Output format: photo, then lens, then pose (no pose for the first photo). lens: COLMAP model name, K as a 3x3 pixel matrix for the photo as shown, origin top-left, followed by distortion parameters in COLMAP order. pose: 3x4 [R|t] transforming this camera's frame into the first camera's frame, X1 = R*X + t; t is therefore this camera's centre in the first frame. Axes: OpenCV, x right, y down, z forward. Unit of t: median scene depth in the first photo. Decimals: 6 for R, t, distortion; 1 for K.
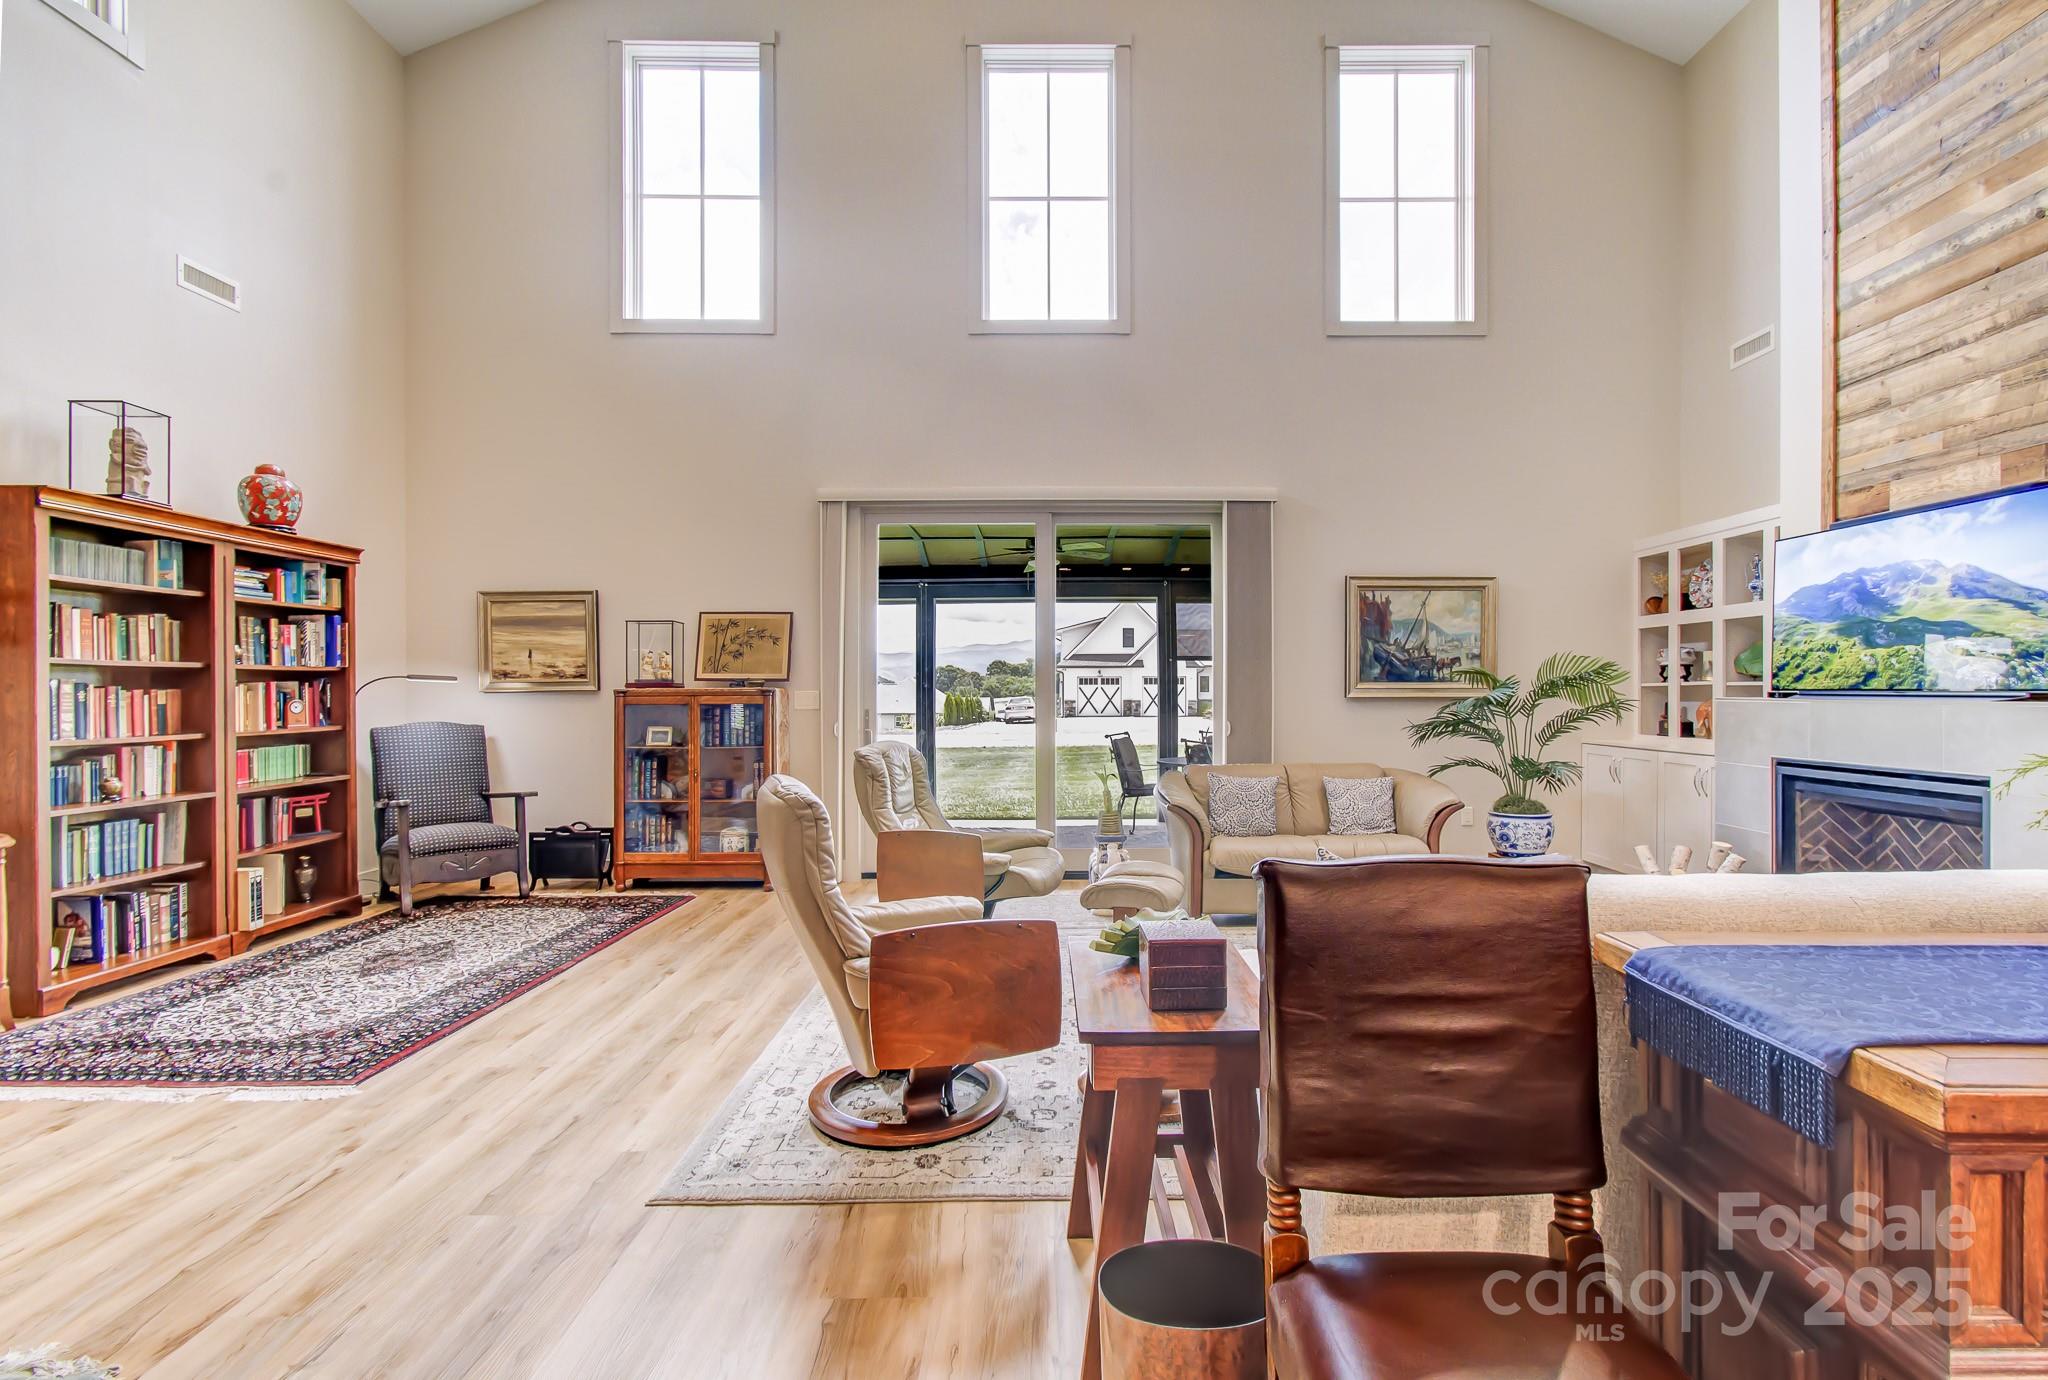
lens RADIAL K [[956.8, 0, 1071.2], [0, 956.8, 697.5], [0, 0, 1]] dist [-0.035214, 0.025896]
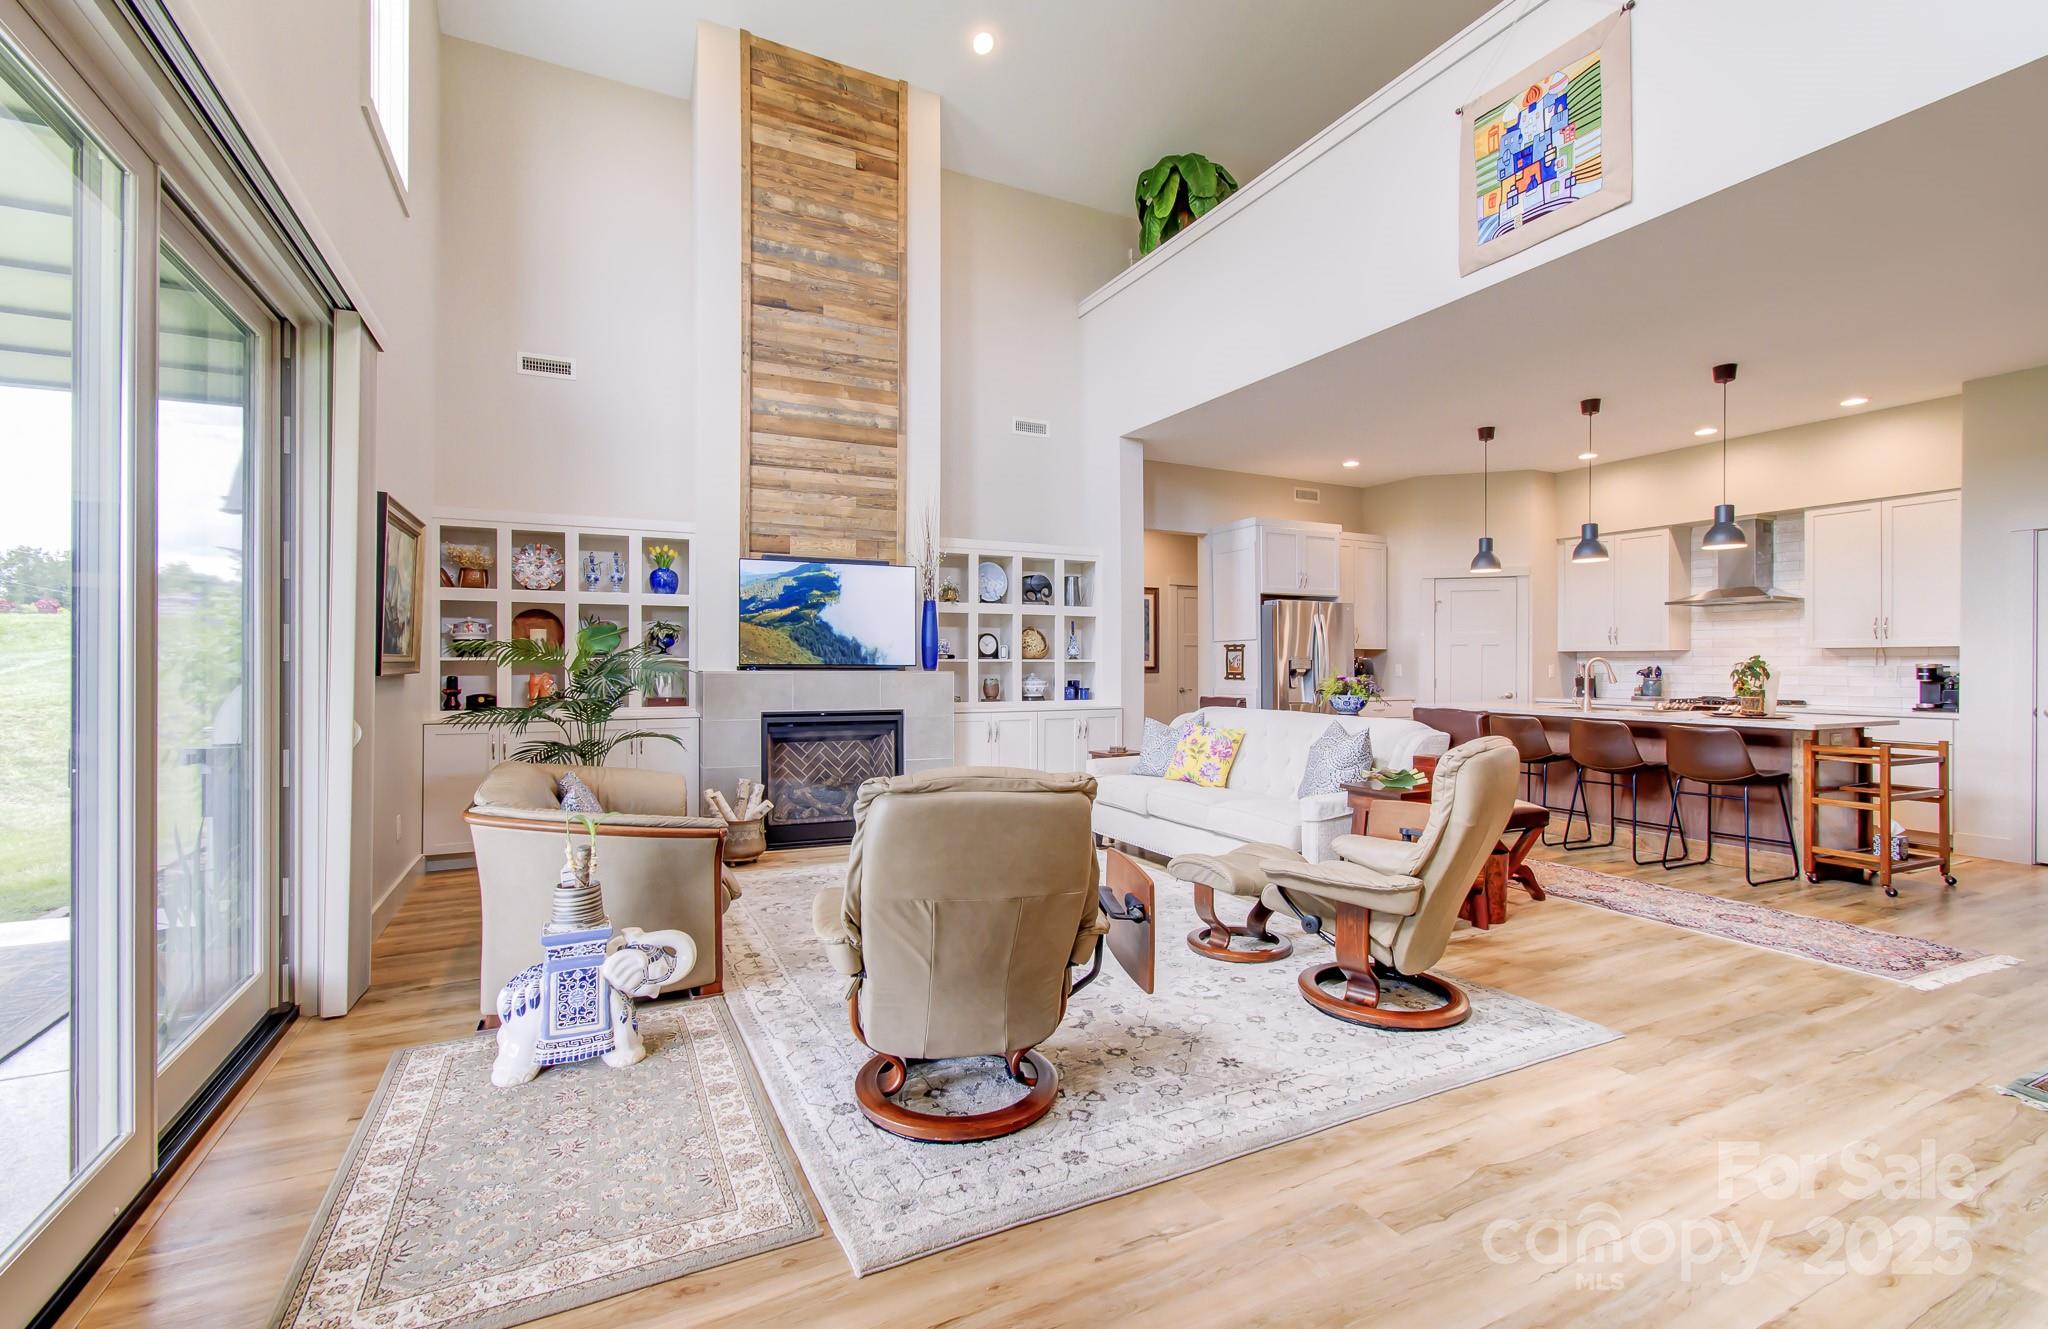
lens RADIAL K [[901.1, 0, 1021.7], [0, 901.1, 665.7], [0, 0, 1]] dist [0.002437, 0.000448]
pose [[-0.418465, -0.000725, 0.908233, -0.562325], [0.006974, 0.999968, 0.004011, -0.007641], [-0.908206, 0.008013, -0.418446, 1.034229]]
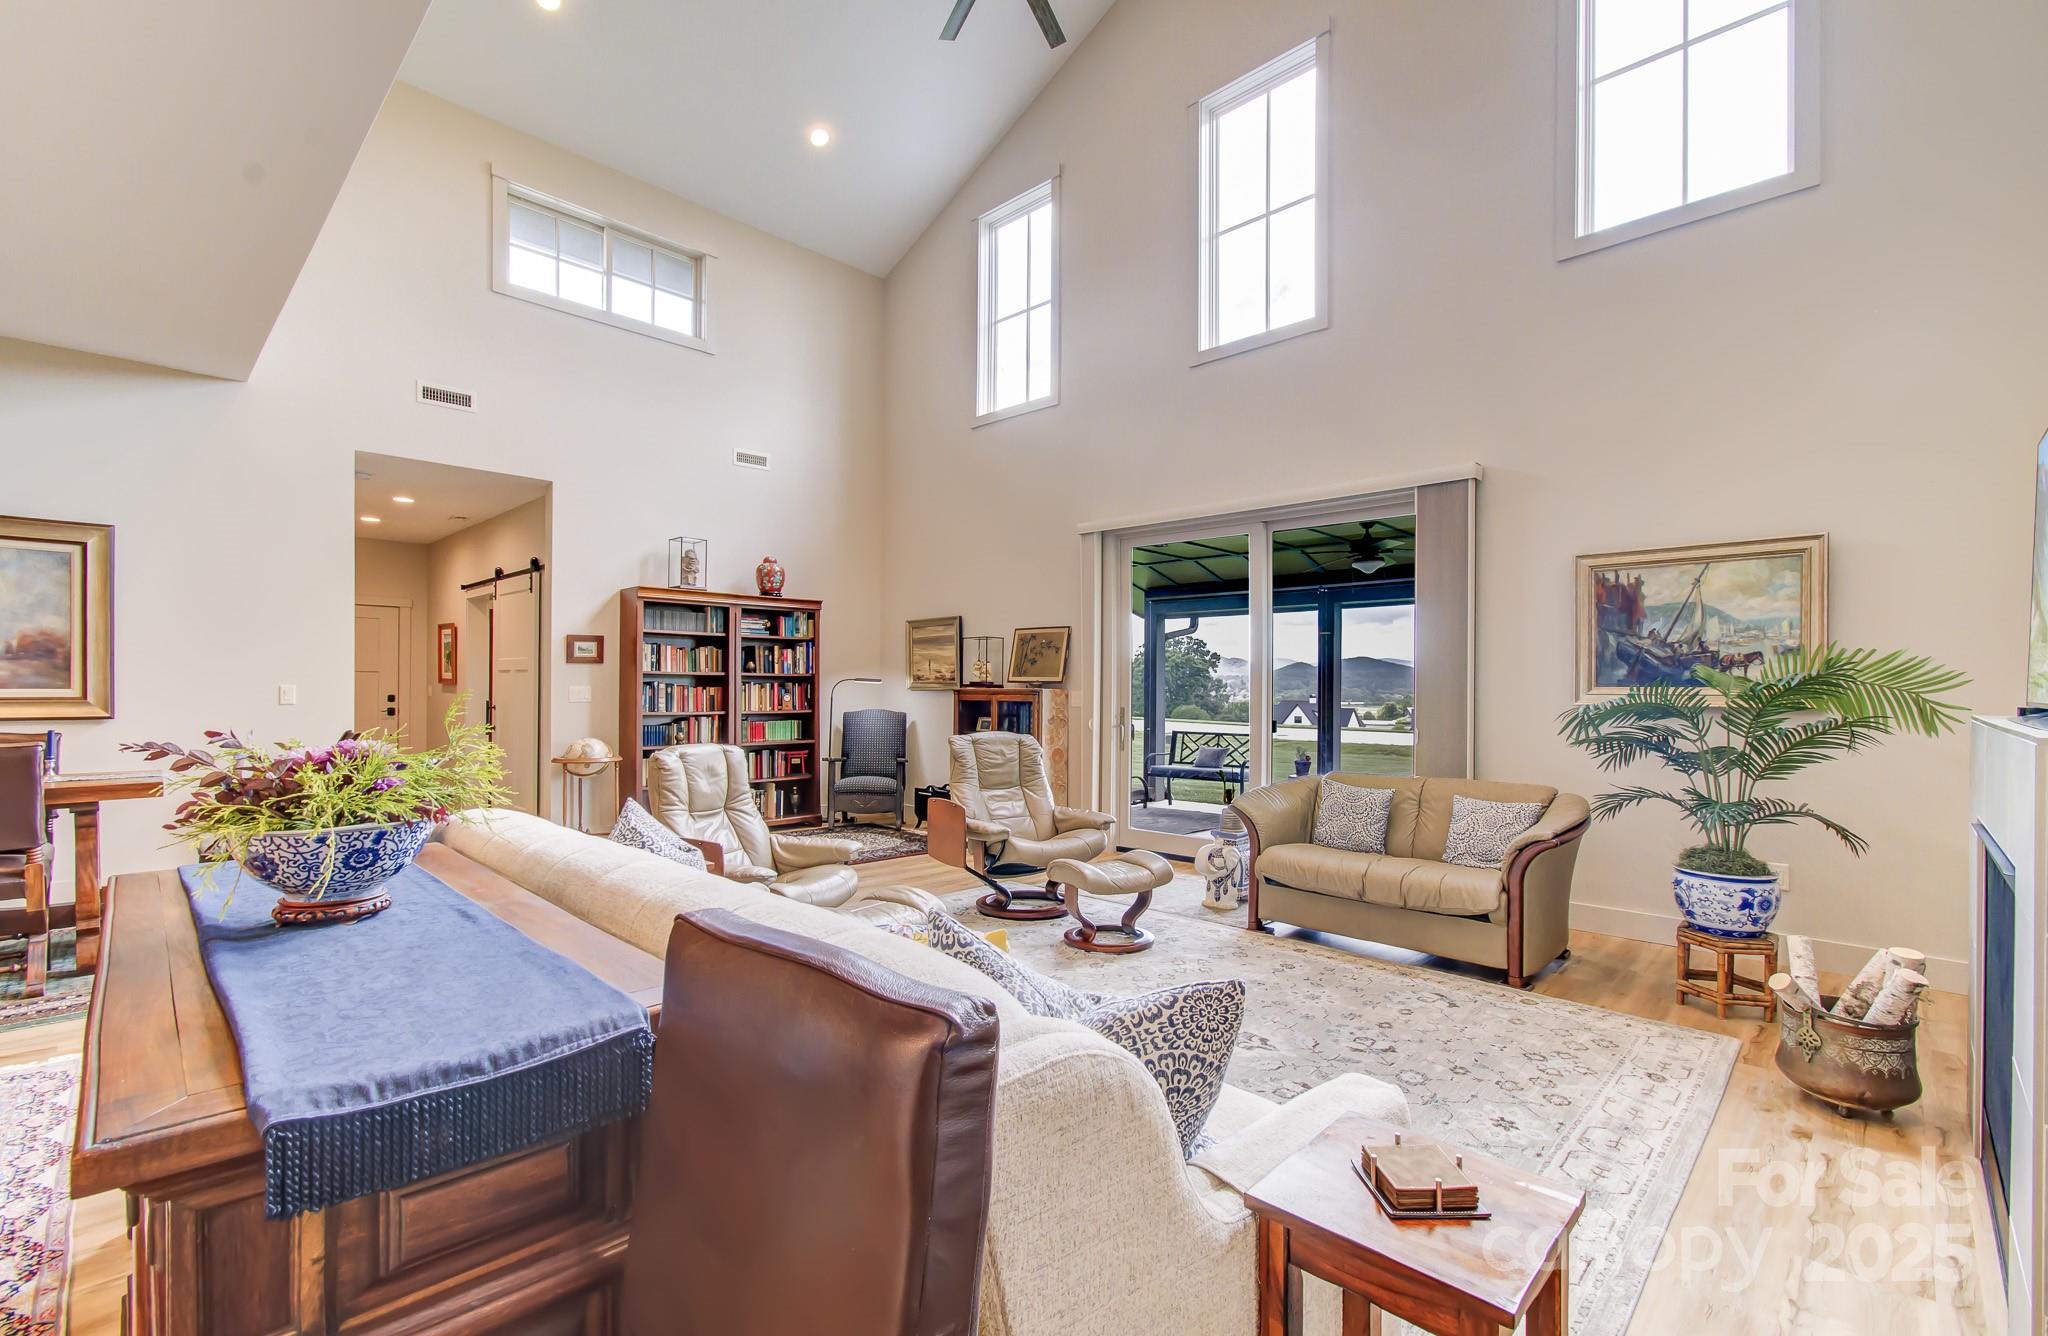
lens RADIAL K [[909.3, 0, 1027.5], [0, 909.3, 688.6], [0, 0, 1]] dist [0.001274, 0.000371]
pose [[0.701946, 0.007046, -0.712196, 0.615121], [-0.014204, 0.999891, -0.004108, -0.005316], [0.712089, 0.013000, 0.701969, 0.157404]]
